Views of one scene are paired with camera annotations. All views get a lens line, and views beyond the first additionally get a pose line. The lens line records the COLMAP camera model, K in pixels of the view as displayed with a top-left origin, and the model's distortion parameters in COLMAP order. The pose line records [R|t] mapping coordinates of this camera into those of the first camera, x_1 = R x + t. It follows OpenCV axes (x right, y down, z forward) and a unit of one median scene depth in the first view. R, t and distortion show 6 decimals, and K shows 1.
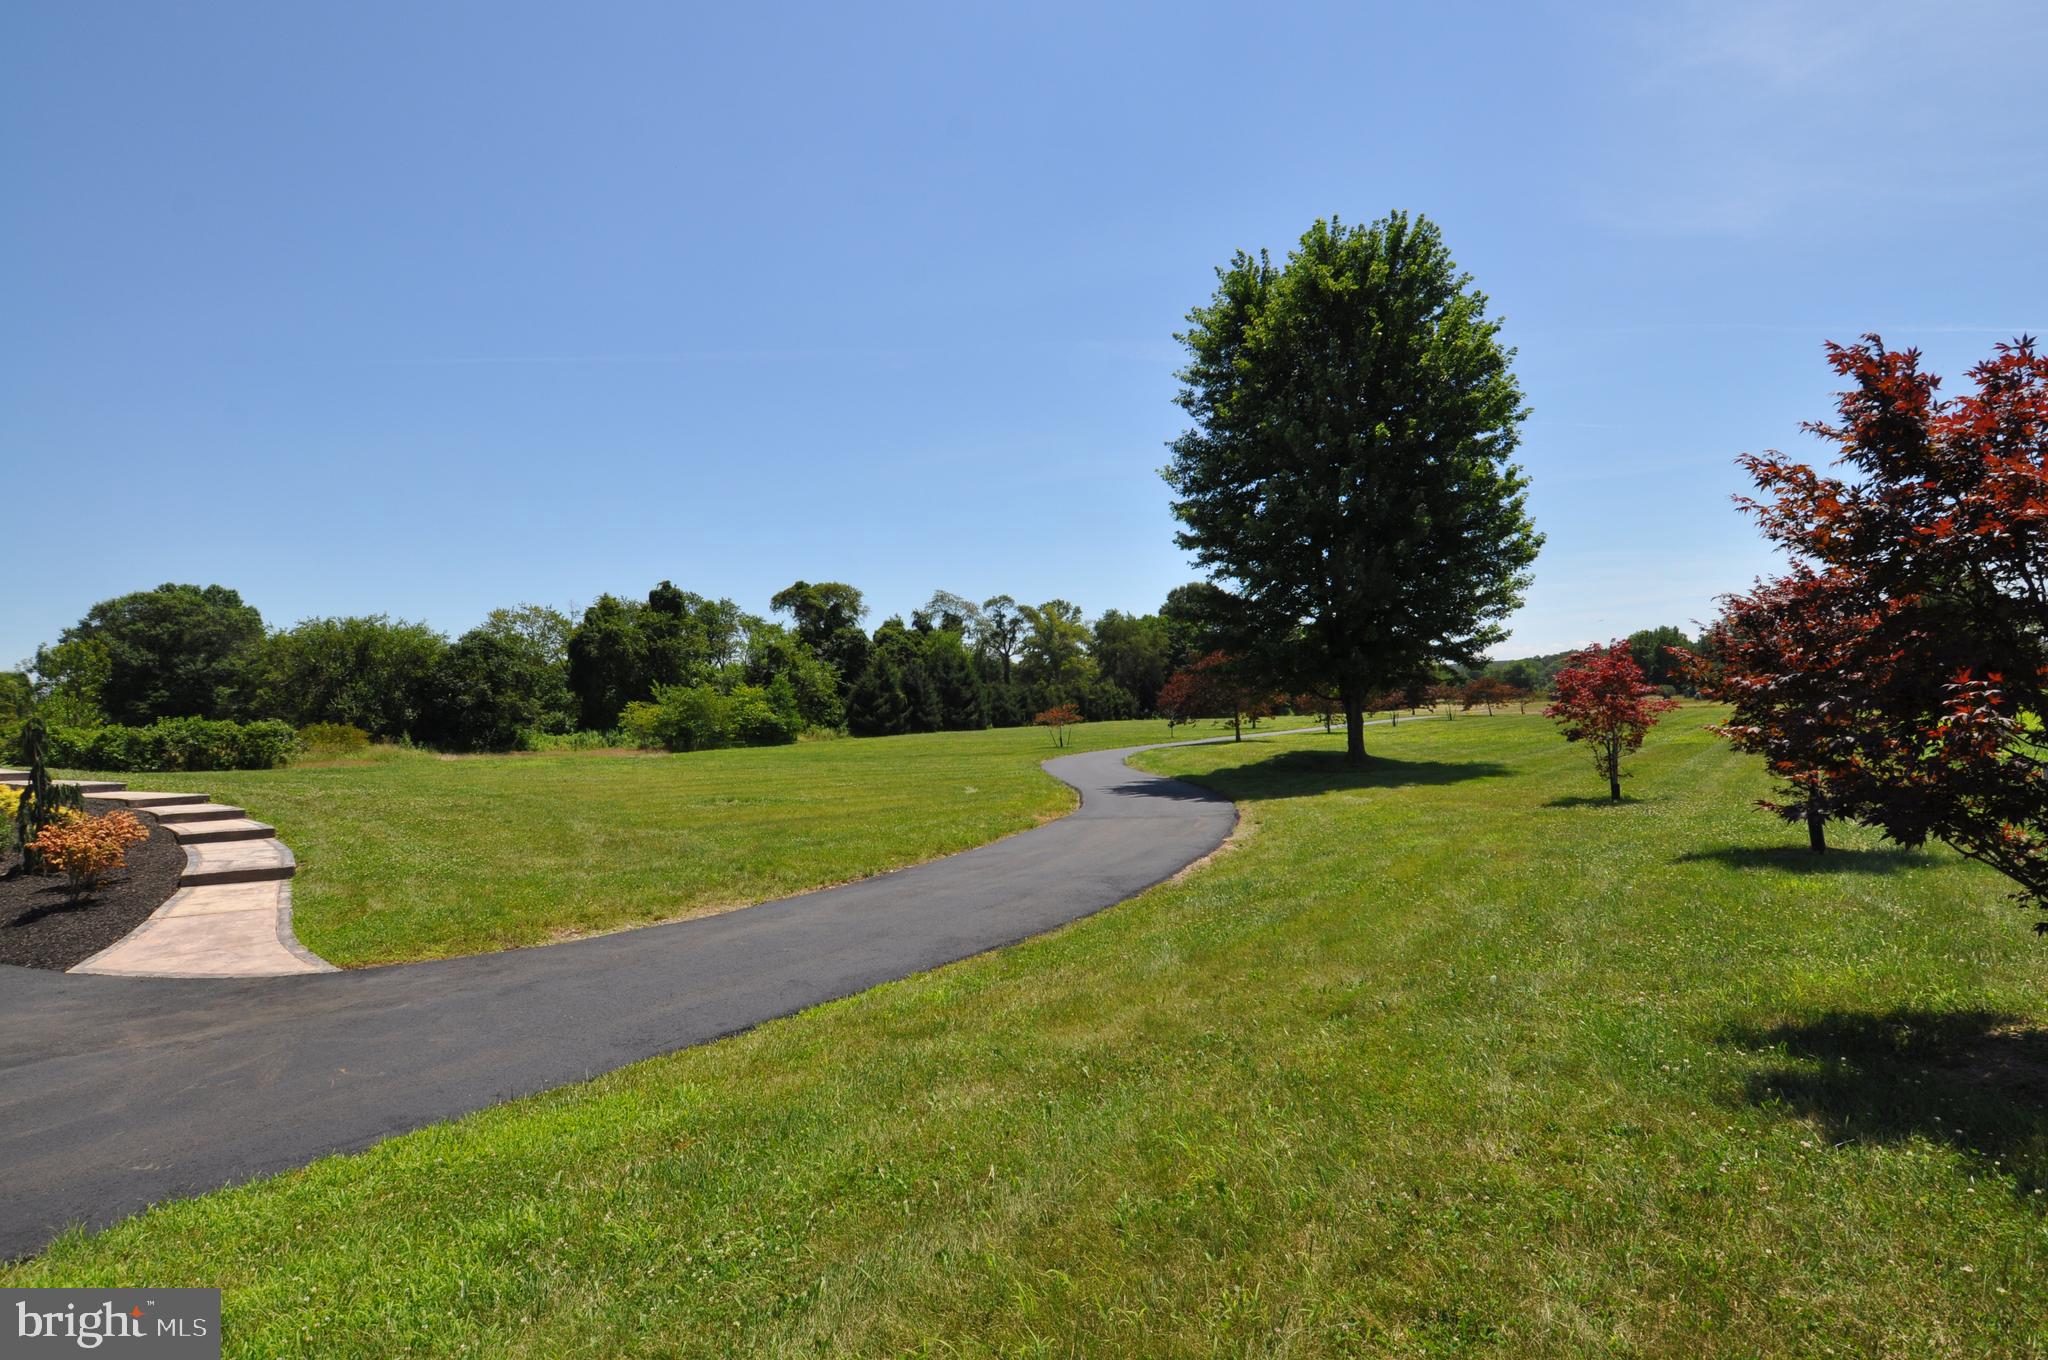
lens RADIAL K [[1051.2, 0, 1024.0], [0, 1051.2, 680.0], [0, 0, 1]] dist [0.036231, -0.044758]
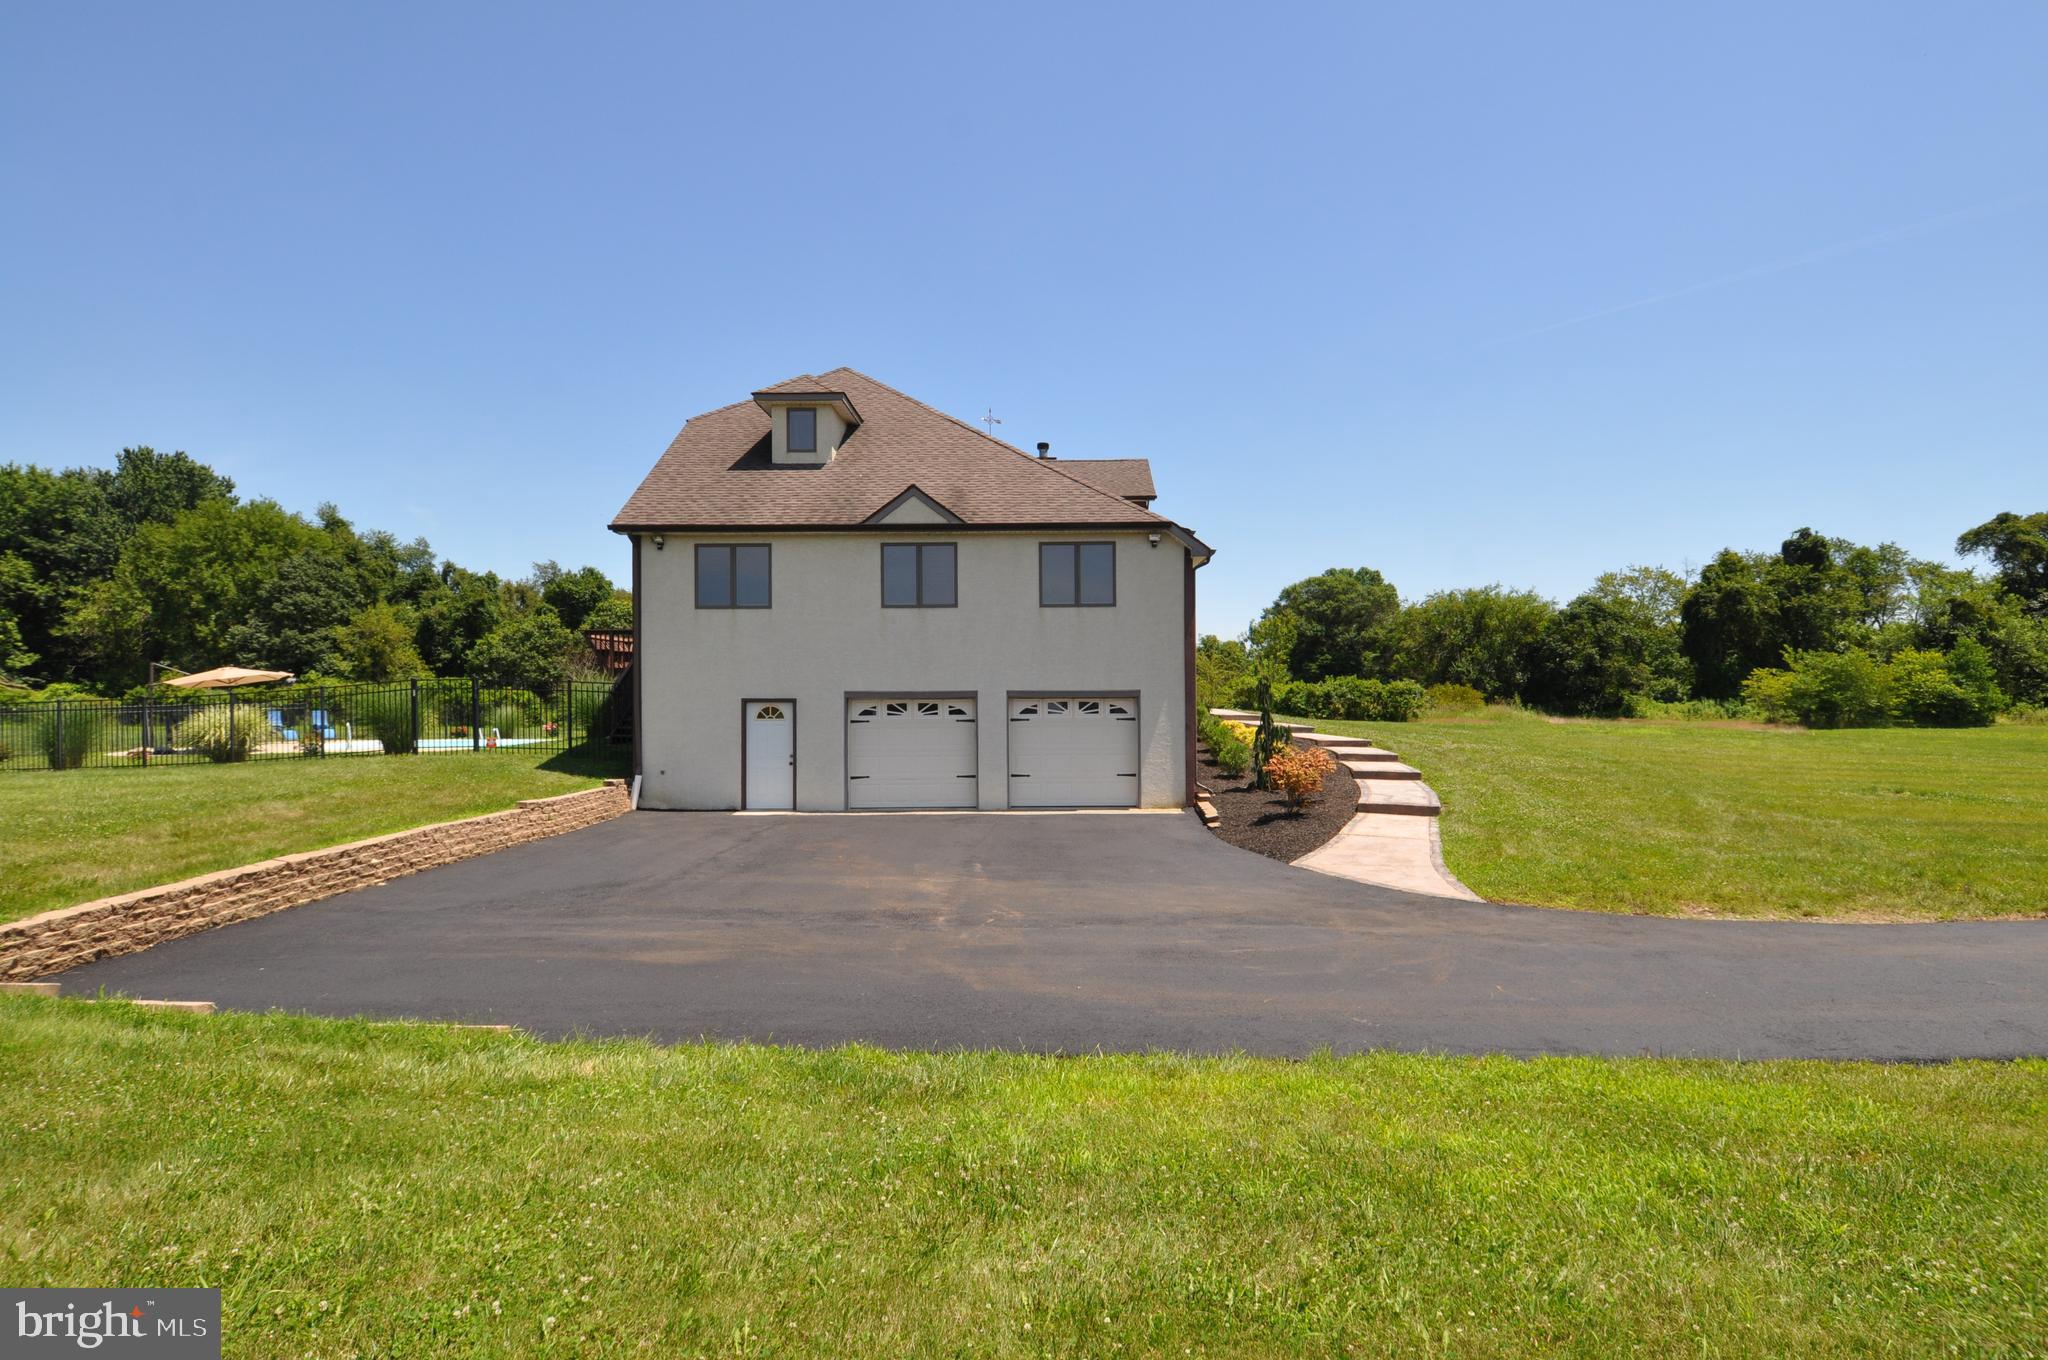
lens RADIAL K [[1051.2, 0, 1024.0], [0, 1051.2, 680.0], [0, 0, 1]] dist [0.036231, -0.044758]
pose [[0.576213, 0.022533, -0.816989, -0.001532], [0.005071, 0.999502, 0.031144, -0.000899], [0.817284, -0.022088, 0.575812, -0.016901]]
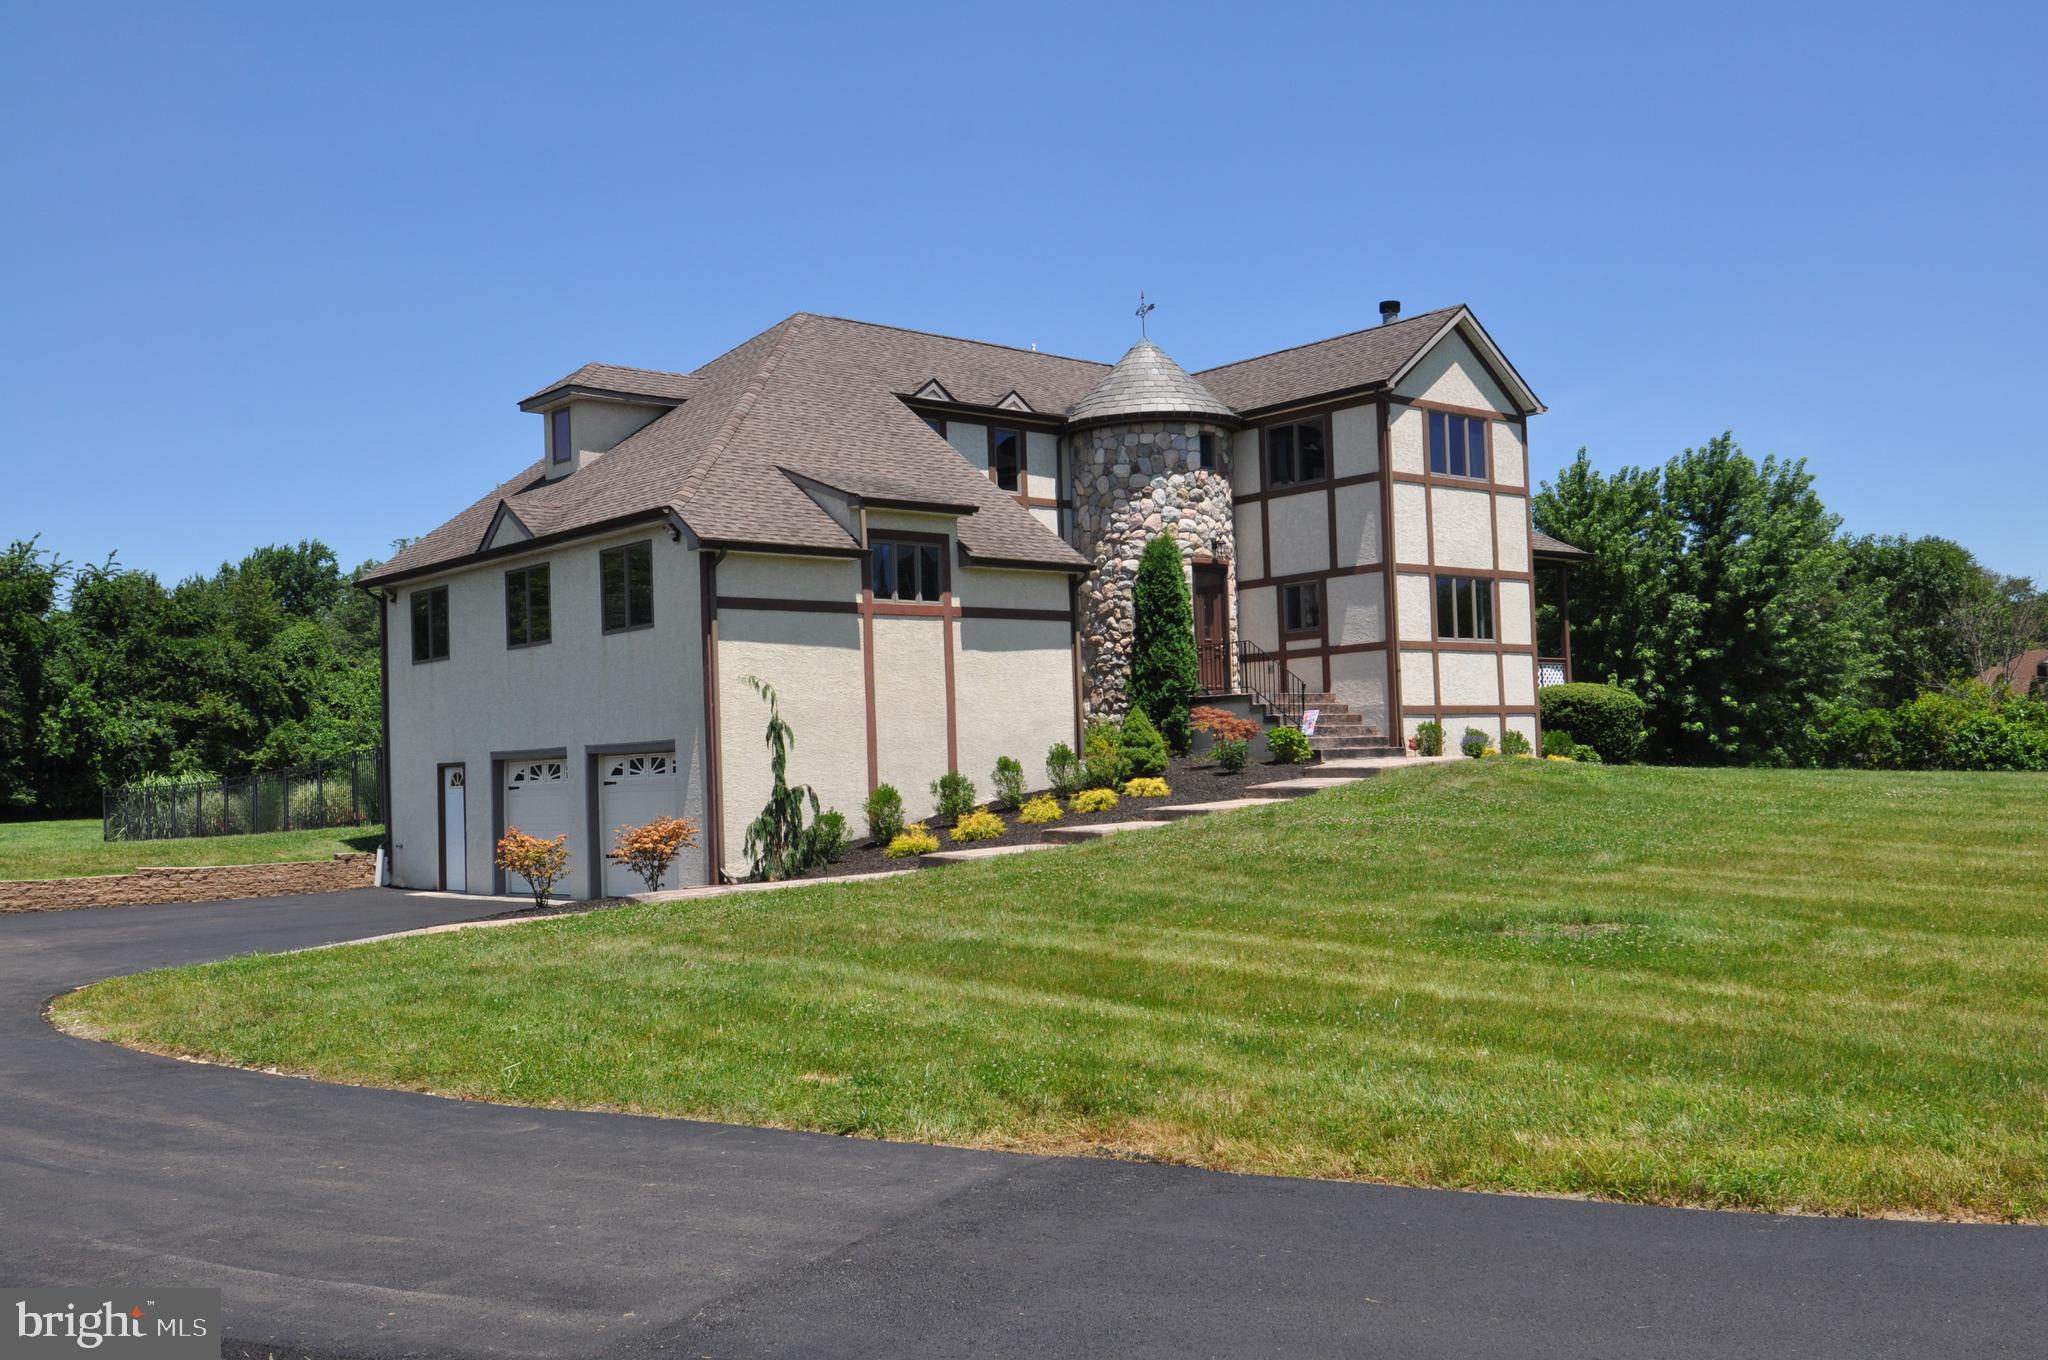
lens RADIAL K [[1866.8, 0, 1017.0], [0, 1866.8, 690.3], [0, 0, 1]] dist [0.030716, -0.008743]
pose [[-0.224760, -0.002063, -0.974412, 0.286058], [0.065591, 0.997698, -0.017242, 0.028224], [0.972204, -0.067788, -0.224108, 0.748415]]
